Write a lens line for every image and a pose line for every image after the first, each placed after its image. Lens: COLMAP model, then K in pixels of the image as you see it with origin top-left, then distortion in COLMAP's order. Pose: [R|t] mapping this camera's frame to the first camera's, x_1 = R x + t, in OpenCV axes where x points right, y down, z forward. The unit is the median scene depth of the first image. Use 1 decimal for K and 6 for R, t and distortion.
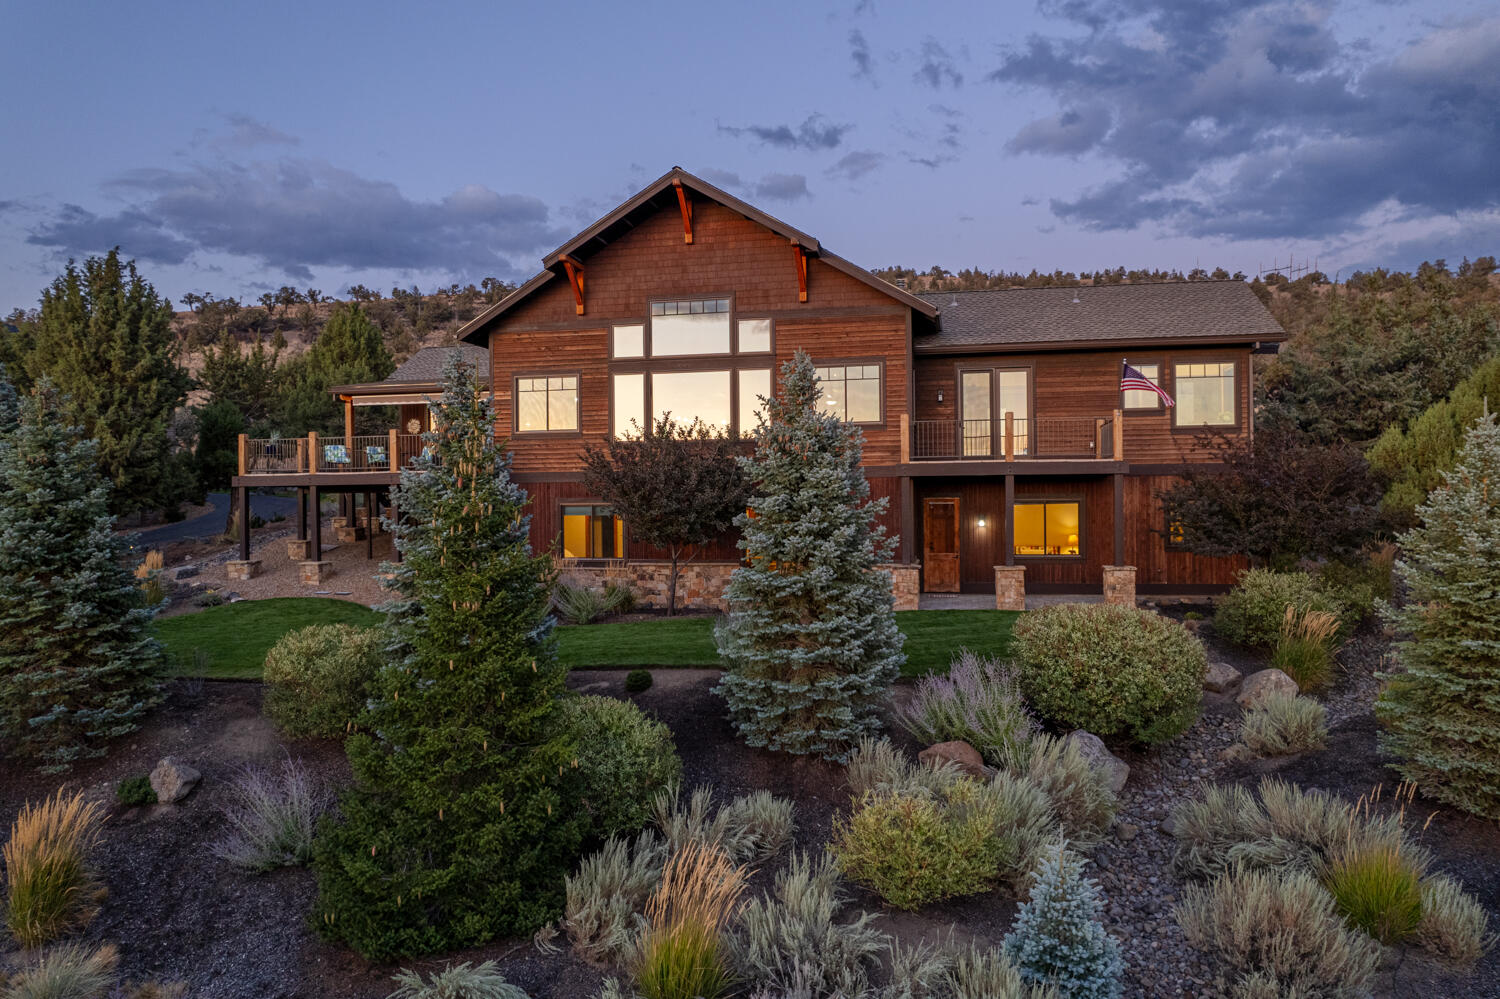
lens RADIAL K [[977.3, 0, 750.0], [0, 977.3, 499.5], [0, 0, 1]] dist [-0.073660, 0.069888]
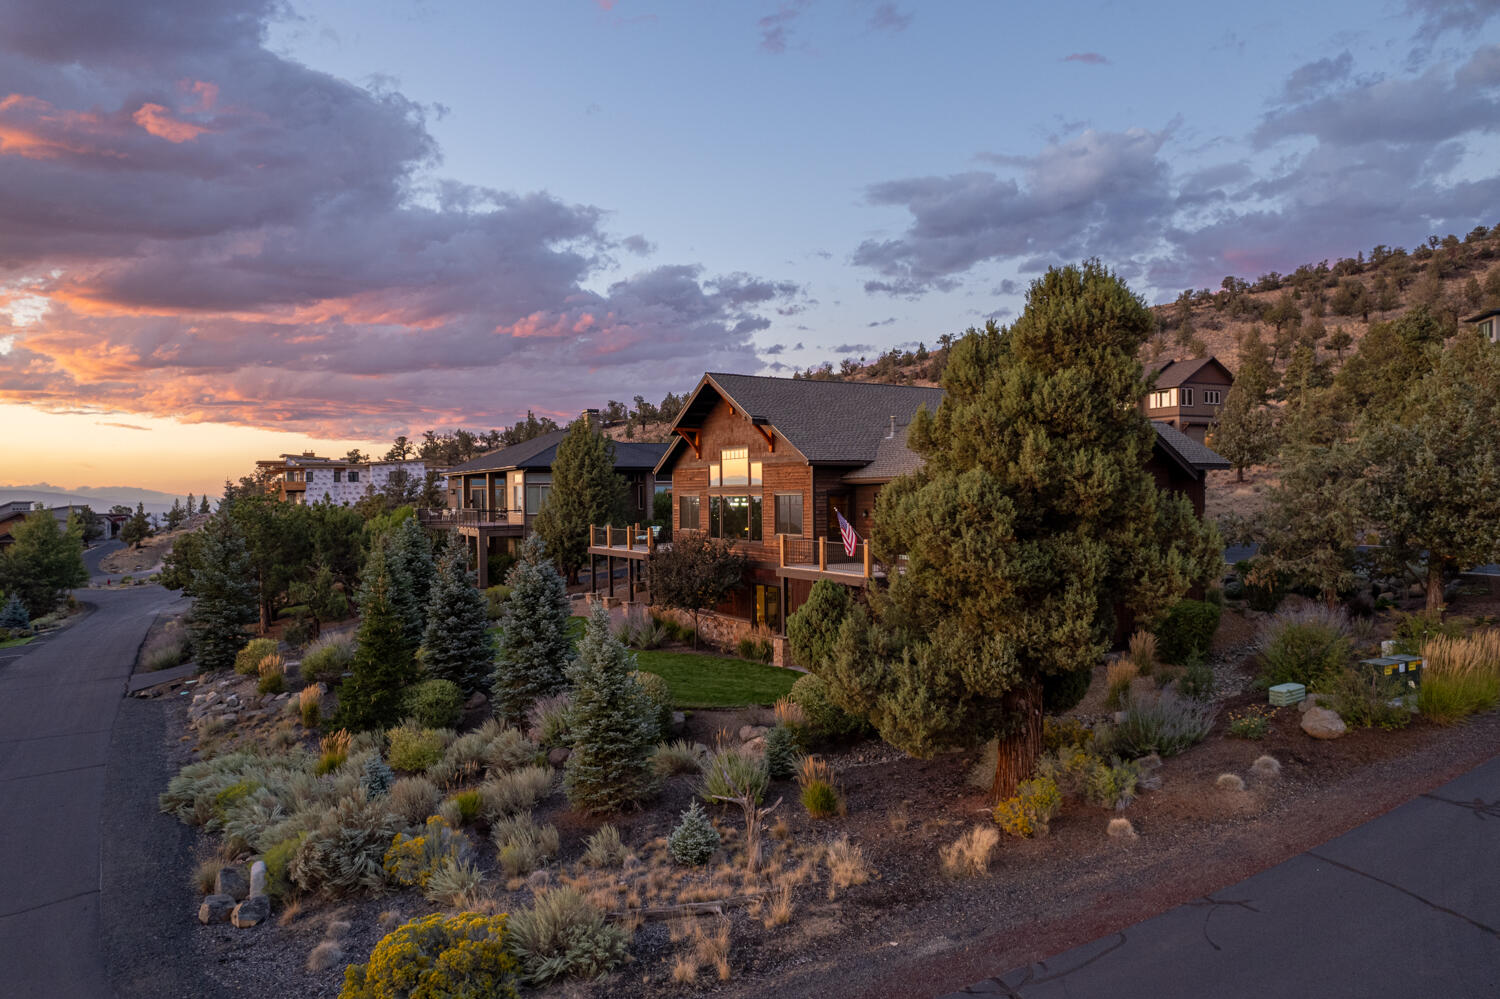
lens RADIAL K [[977.3, 0, 750.0], [0, 977.3, 499.5], [0, 0, 1]] dist [-0.073660, 0.069888]
pose [[0.673655, 0.006589, -0.739016, 1.100662], [0.000346, 0.999957, 0.009231, -0.138661], [0.739046, -0.006474, 0.673624, -0.033897]]
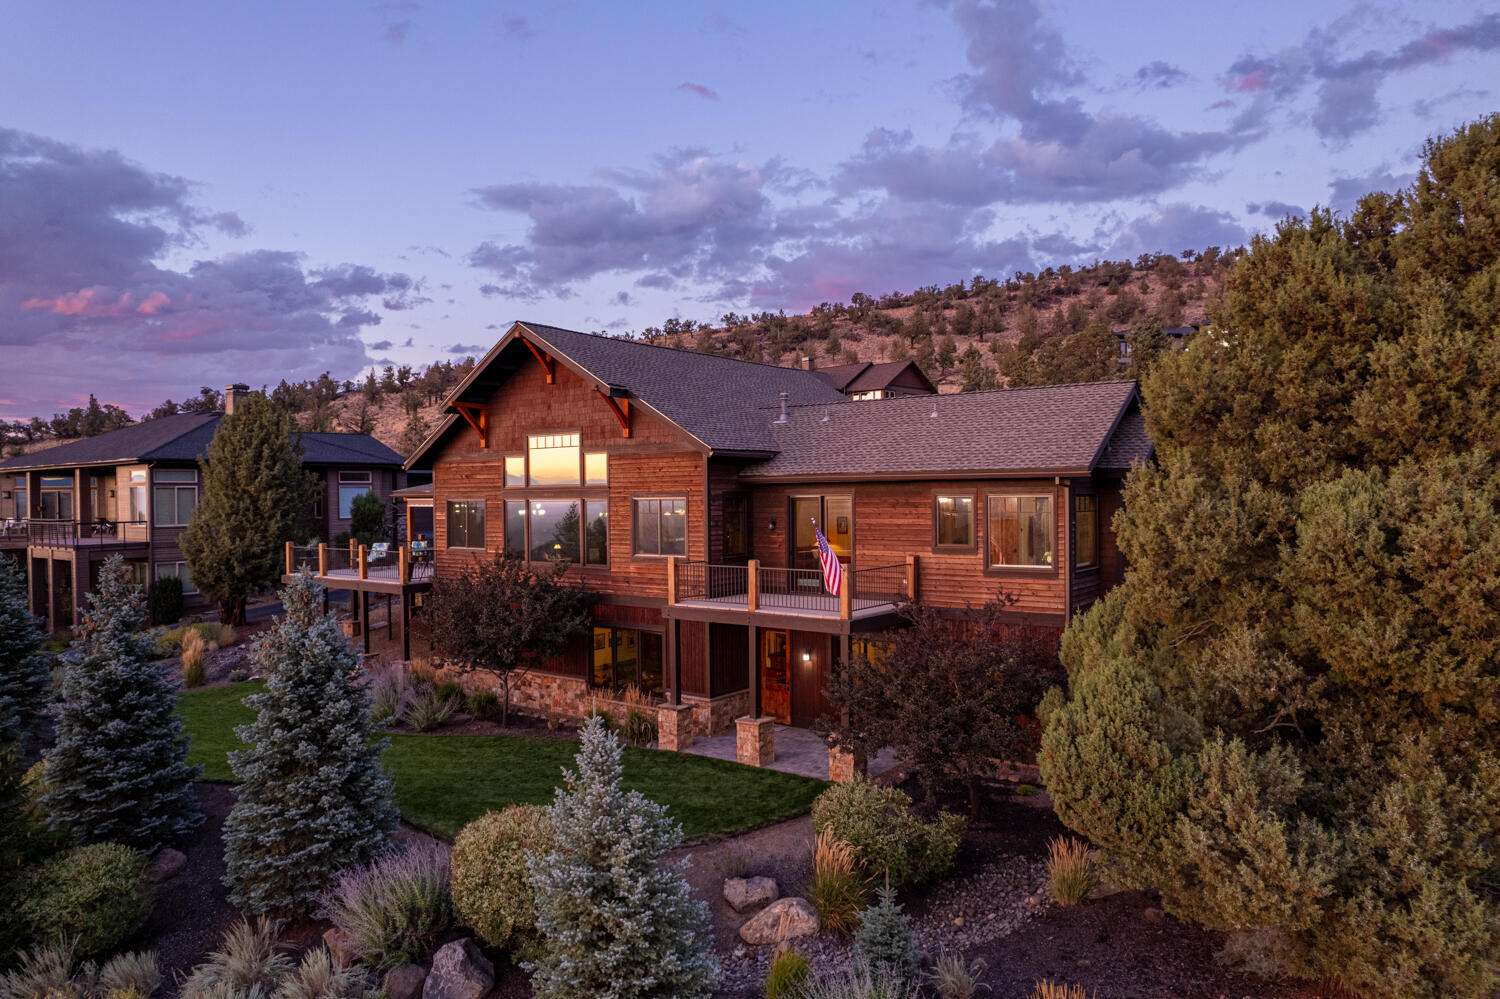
lens RADIAL K [[977.3, 0, 750.0], [0, 977.3, 499.5], [0, 0, 1]] dist [-0.073660, 0.069888]
pose [[0.906458, 0.002353, -0.422289, 0.595031], [0.000051, 0.999984, 0.005680, -0.137531], [0.422295, -0.005171, 0.906443, 0.101634]]
